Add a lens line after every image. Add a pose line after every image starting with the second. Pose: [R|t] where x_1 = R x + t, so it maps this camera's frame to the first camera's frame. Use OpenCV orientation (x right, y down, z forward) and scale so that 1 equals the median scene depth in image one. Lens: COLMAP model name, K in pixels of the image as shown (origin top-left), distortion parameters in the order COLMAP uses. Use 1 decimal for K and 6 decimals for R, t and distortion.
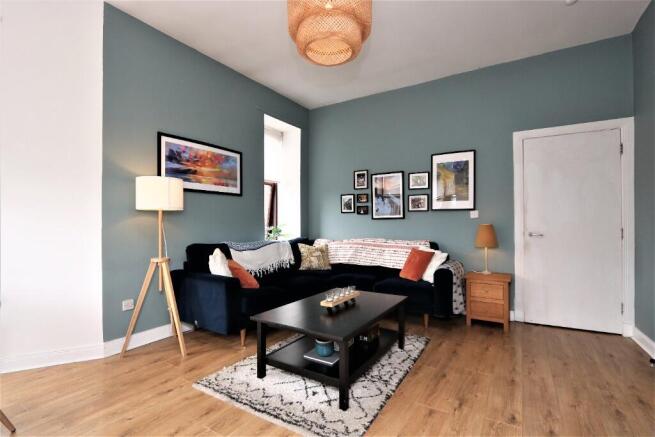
lens RADIAL K [[310.6, 0, 326.3], [0, 310.6, 207.5], [0, 0, 1]] dist [-0.015470, 0.000670]
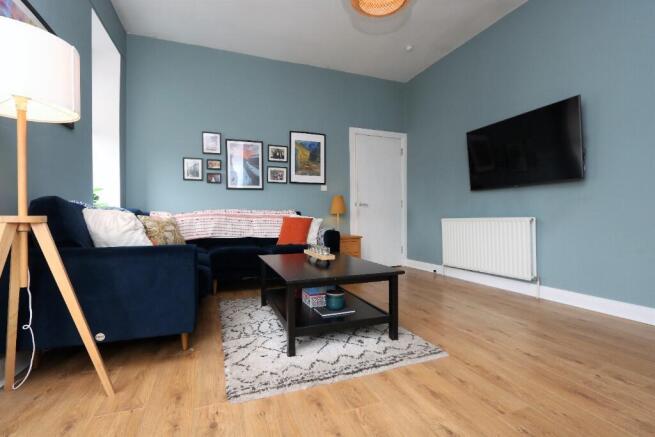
lens RADIAL K [[310.6, 0, 326.3], [0, 310.6, 207.5], [0, 0, 1]] dist [-0.015470, 0.000670]
pose [[0.591571, 0.026620, 0.805813, -0.457232], [-0.031854, 0.999446, -0.009632, 0.102943], [-0.805623, -0.019971, 0.592091, 0.270376]]
